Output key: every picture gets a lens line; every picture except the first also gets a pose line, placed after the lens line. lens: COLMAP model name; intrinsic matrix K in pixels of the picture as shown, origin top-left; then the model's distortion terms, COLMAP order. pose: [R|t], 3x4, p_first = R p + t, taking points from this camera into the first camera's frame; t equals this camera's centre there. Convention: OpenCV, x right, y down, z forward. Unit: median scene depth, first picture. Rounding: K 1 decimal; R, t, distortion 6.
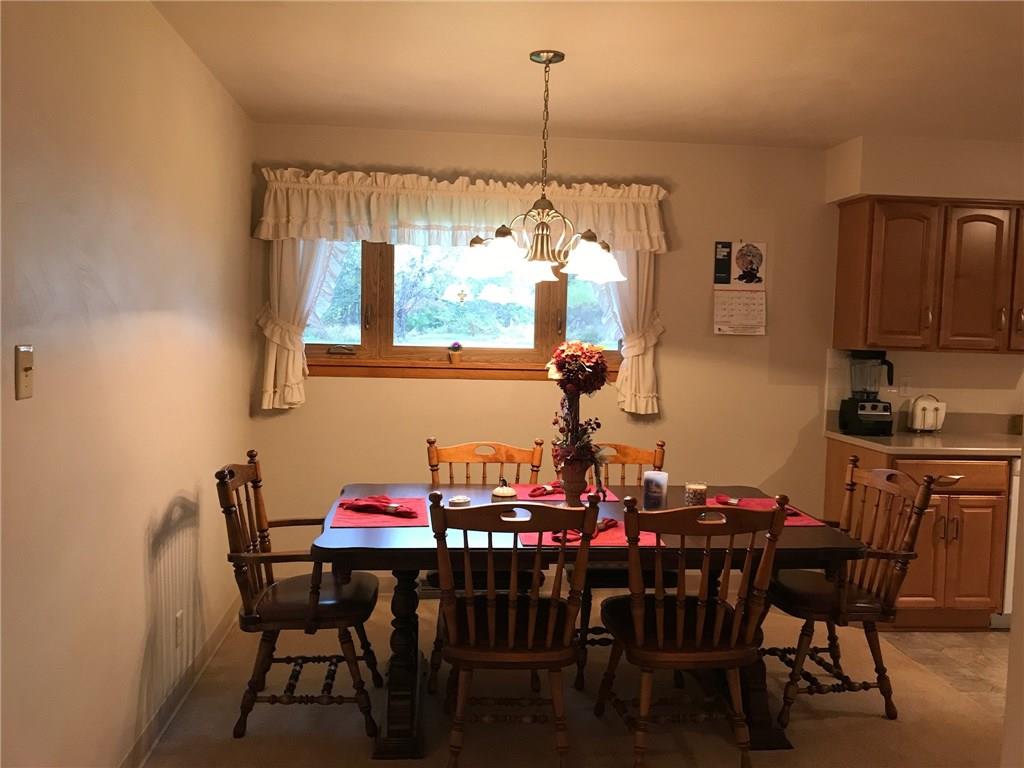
lens RADIAL K [[828.4, 0, 510.2], [0, 828.4, 386.8], [0, 0, 1]] dist [-0.000640, -0.012787]
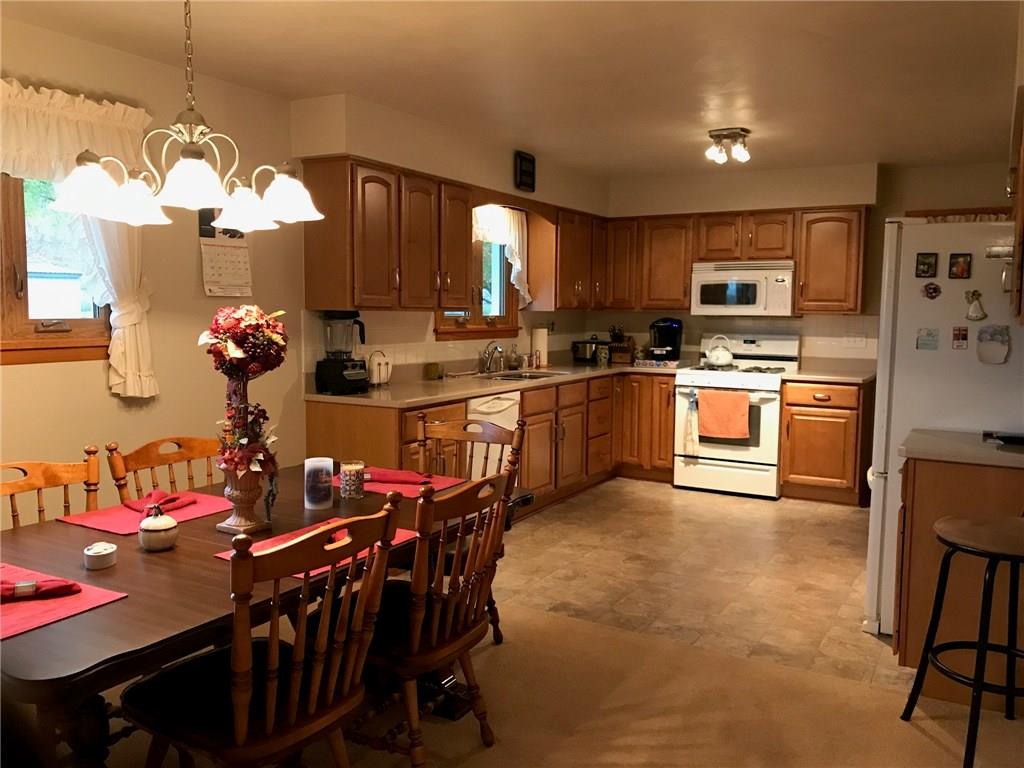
lens RADIAL K [[828.4, 0, 514.7], [0, 828.4, 379.2], [0, 0, 1]] dist [-0.000640, -0.012787]
pose [[0.567295, -0.091814, 0.818380, -0.291095], [0.059858, 0.995734, 0.070219, -0.019287], [-0.821336, 0.009152, 0.570371, 0.253075]]
